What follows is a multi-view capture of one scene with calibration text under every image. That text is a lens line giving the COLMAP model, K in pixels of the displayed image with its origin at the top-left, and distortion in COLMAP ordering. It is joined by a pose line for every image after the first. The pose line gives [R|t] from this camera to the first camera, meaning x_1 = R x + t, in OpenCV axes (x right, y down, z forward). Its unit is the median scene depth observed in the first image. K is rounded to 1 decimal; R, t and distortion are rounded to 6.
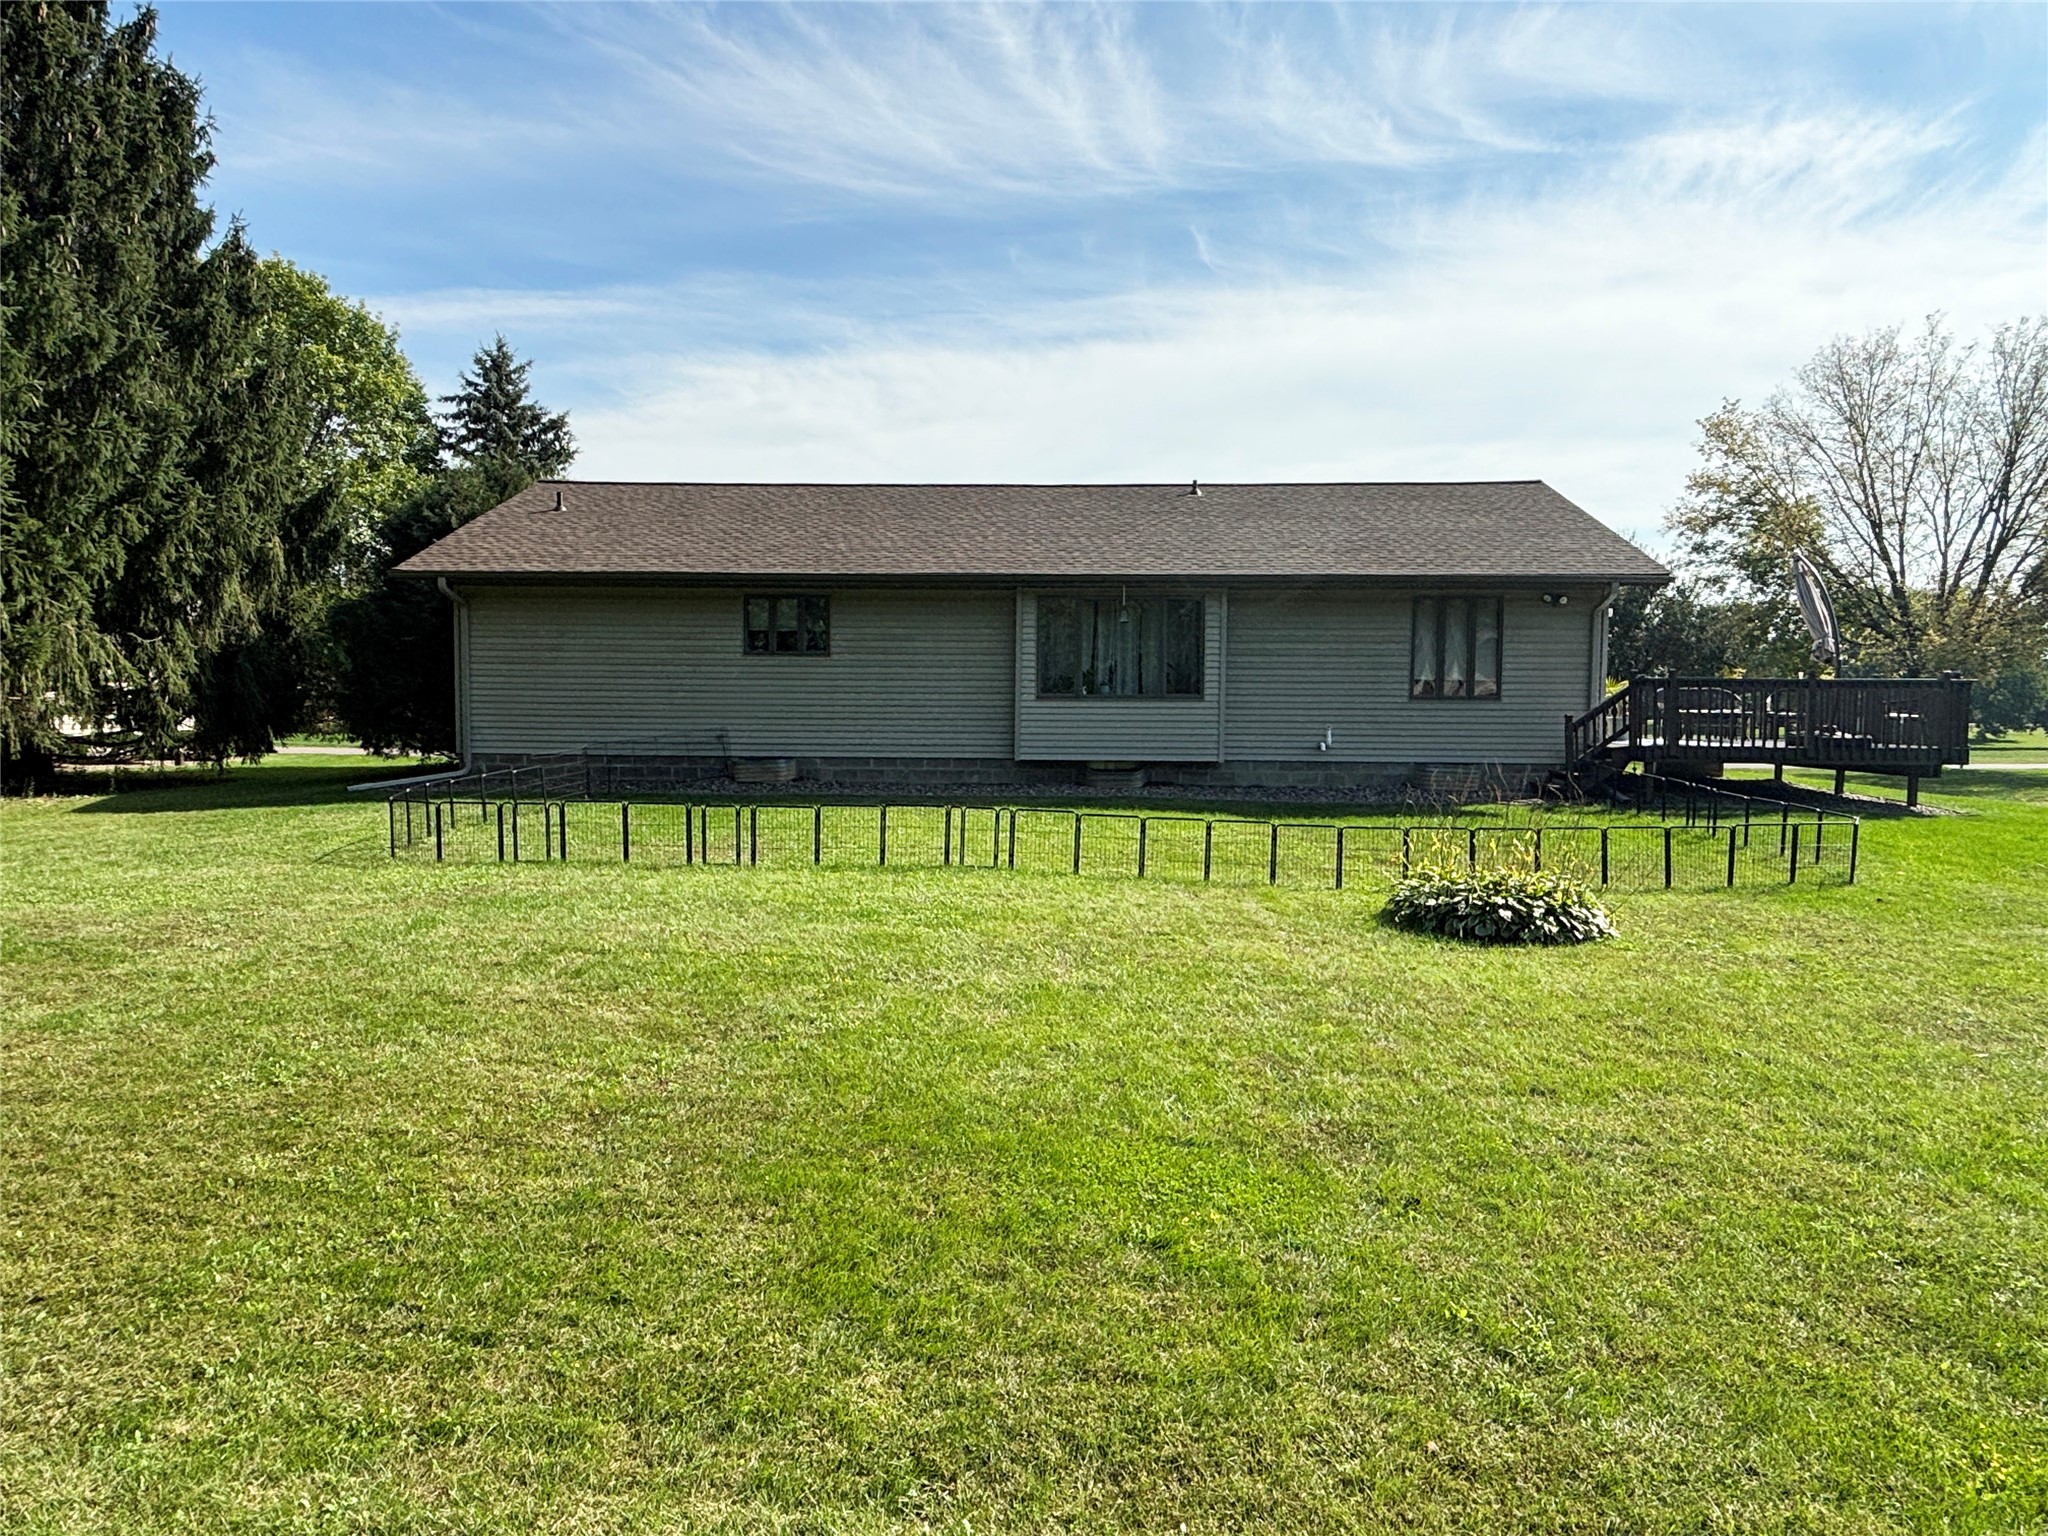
lens RADIAL K [[1364.3, 0, 1024.0], [0, 1364.3, 768.0], [0, 0, 1]] dist [0.000945, 0.001155]
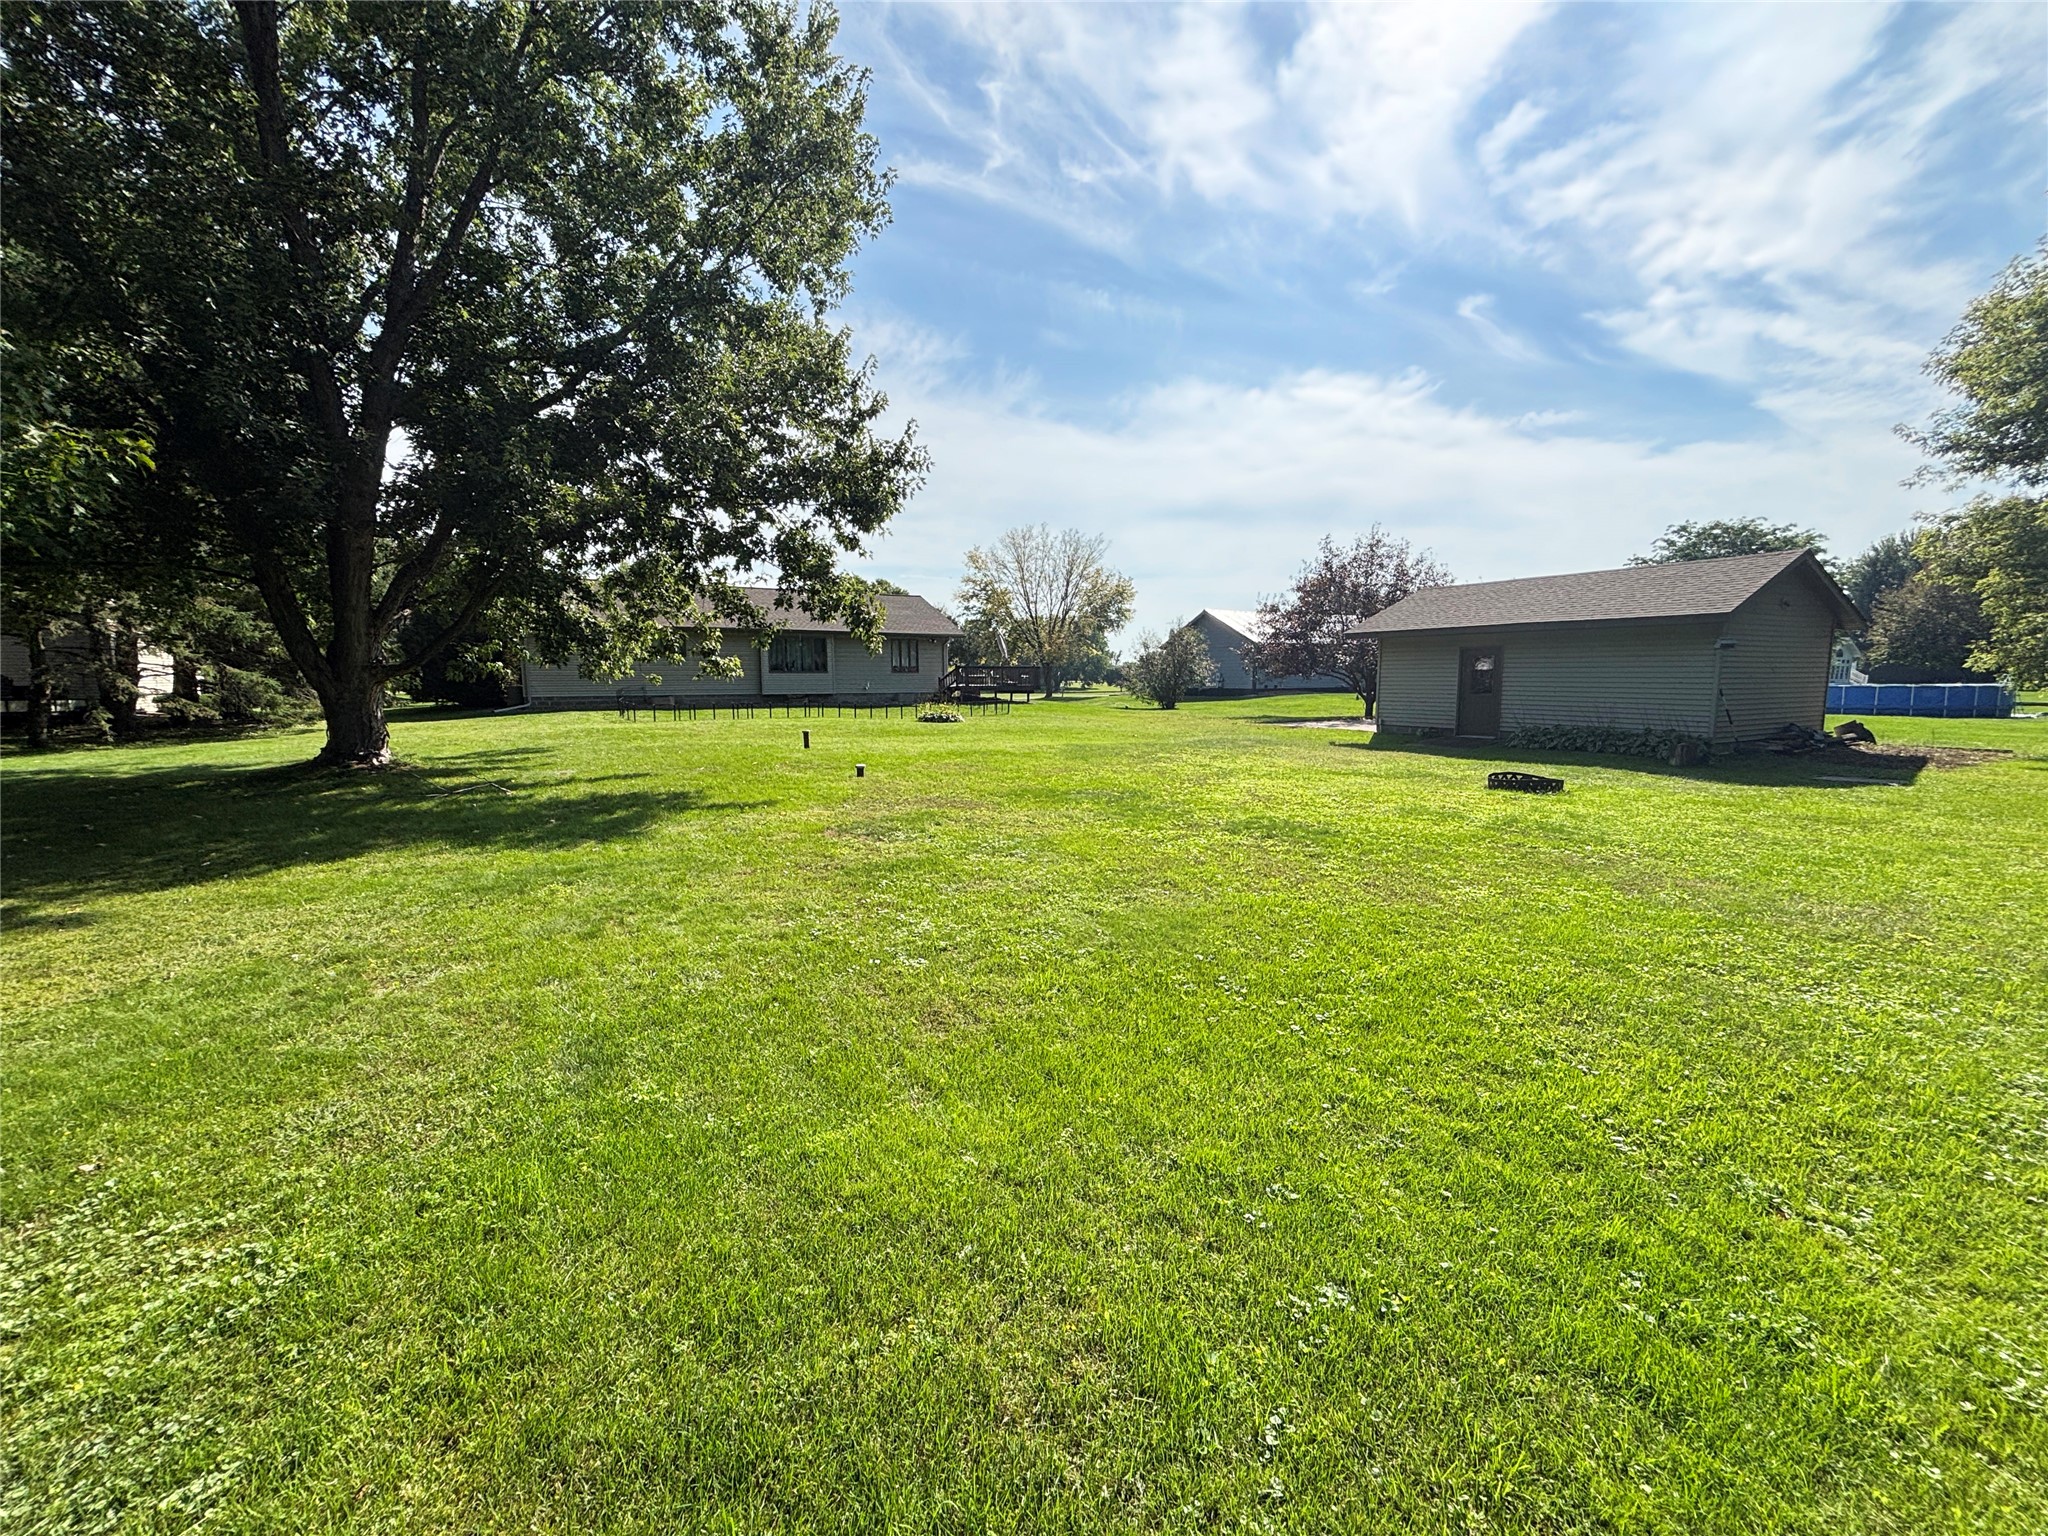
lens RADIAL K [[822.5, 0, 1024.0], [0, 822.5, 768.0], [0, 0, 1]] dist [0.000122, 0.000000]
pose [[0.861175, -0.061954, 0.504519, -0.203185], [0.024982, 0.996504, 0.079726, 0.012101], [-0.507694, -0.056054, 0.859712, -0.381938]]
